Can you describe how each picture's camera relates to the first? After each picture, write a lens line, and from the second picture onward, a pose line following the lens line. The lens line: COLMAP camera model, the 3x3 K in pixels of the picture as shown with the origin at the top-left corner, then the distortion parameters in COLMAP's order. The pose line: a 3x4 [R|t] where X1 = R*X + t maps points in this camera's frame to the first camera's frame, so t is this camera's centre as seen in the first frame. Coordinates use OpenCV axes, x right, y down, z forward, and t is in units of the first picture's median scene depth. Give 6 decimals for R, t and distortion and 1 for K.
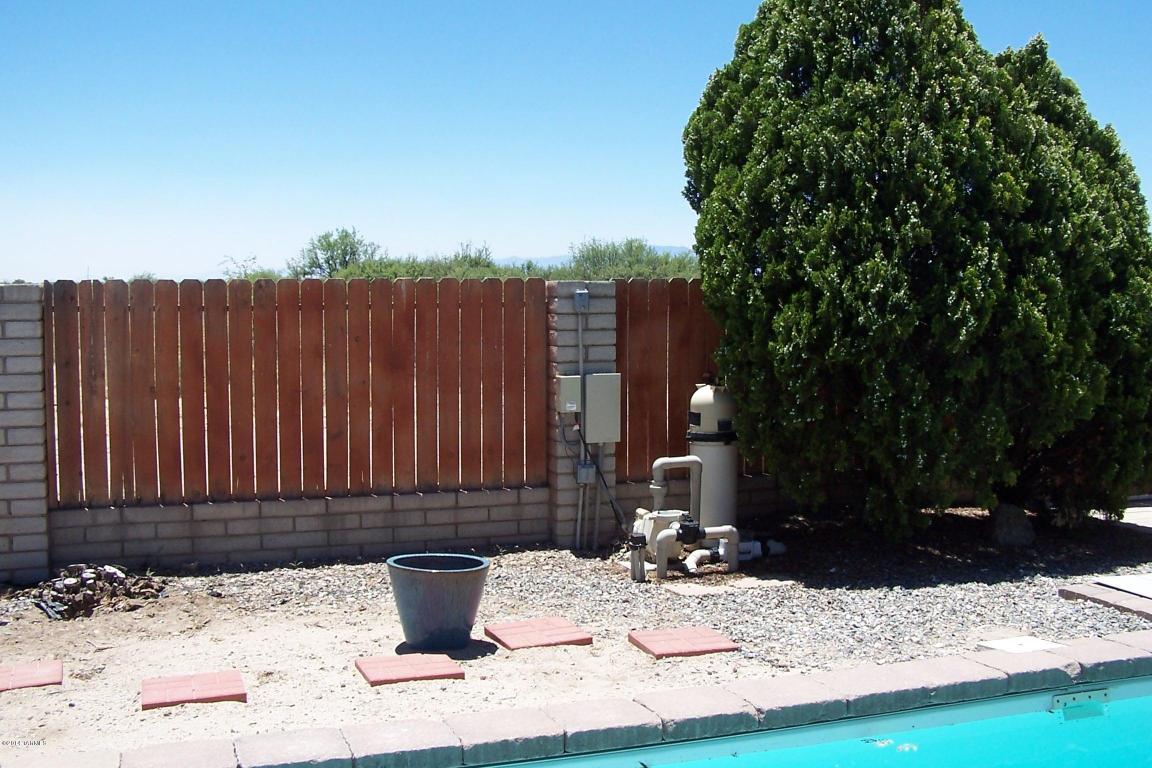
lens RADIAL K [[1282.2, 0, 562.7], [0, 1282.2, 380.1], [0, 0, 1]] dist [-0.208021, 0.381150]
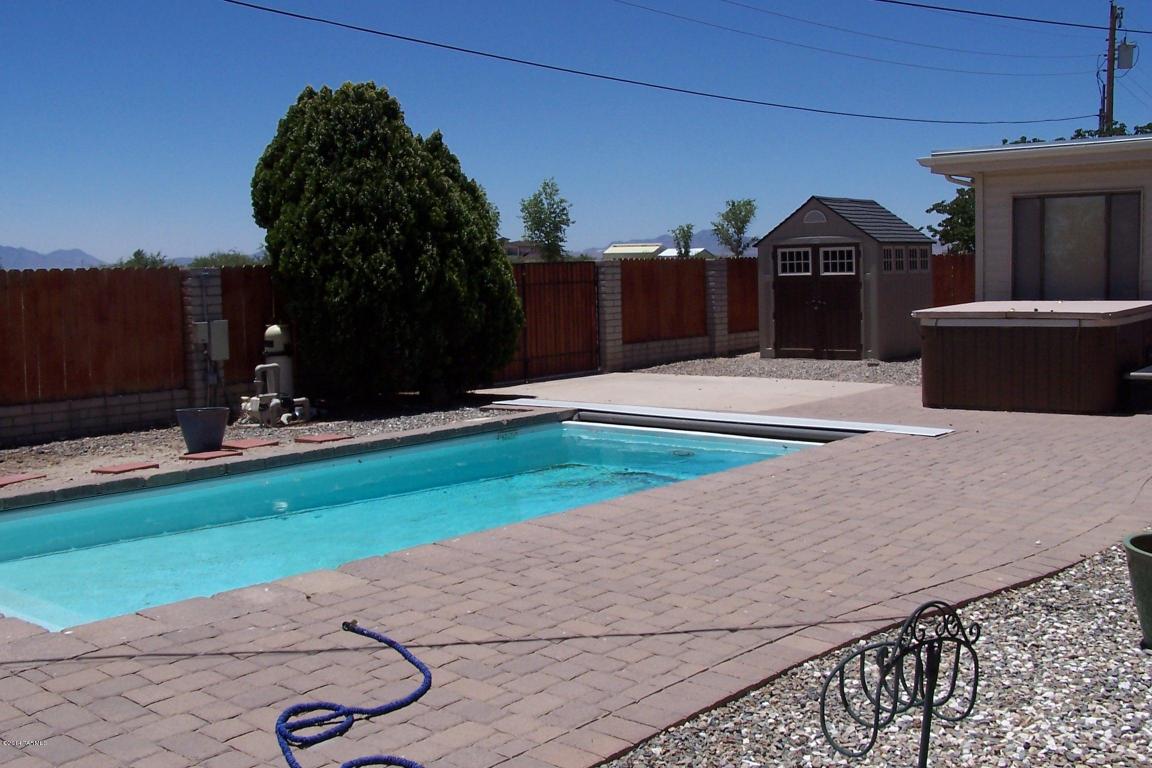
lens RADIAL K [[1282.2, 0, 562.7], [0, 1282.2, 380.1], [0, 0, 1]] dist [-0.208021, 0.381150]
pose [[0.845298, -0.060219, 0.530891, -0.540138], [0.055751, 0.998145, 0.024451, 0.066117], [-0.531379, 0.008930, 0.847087, -0.775794]]
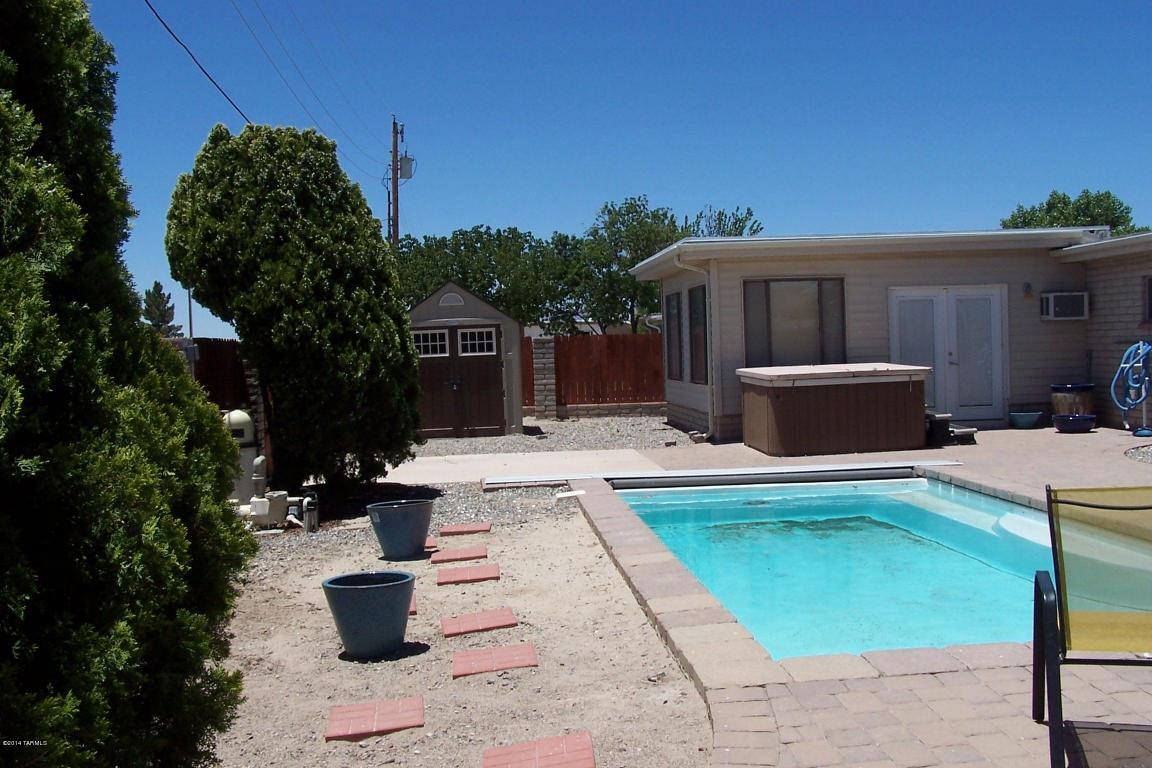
lens RADIAL K [[1282.2, 0, 562.7], [0, 1282.2, 380.1], [0, 0, 1]] dist [-0.208021, 0.381150]
pose [[0.244683, -0.030318, 0.969129, -1.300750], [0.102818, 0.994687, 0.005158, 0.000926], [-0.964136, 0.098382, 0.246500, 0.325995]]
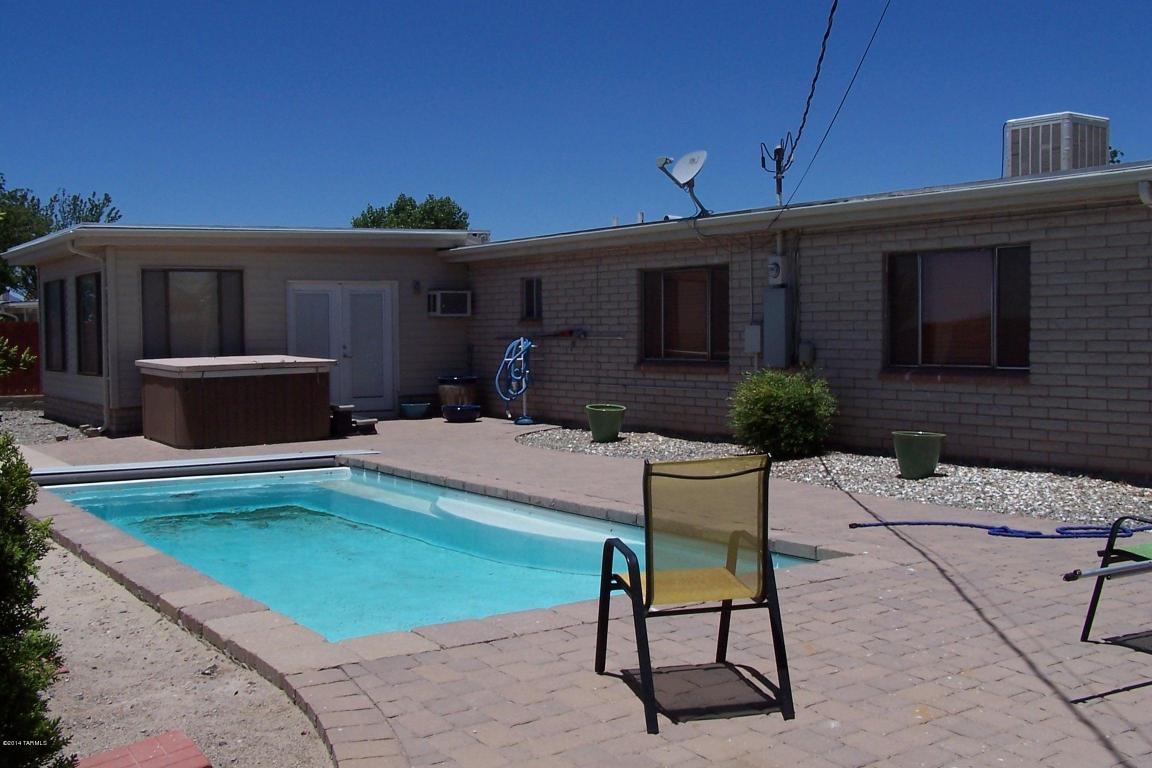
lens RADIAL K [[1282.2, 0, 562.7], [0, 1282.2, 380.1], [0, 0, 1]] dist [-0.208021, 0.381150]
pose [[-0.264320, -0.035184, 0.963793, -1.317410], [0.082965, 0.994800, 0.059069, -0.008601], [-0.960860, 0.095574, -0.260026, 0.452795]]
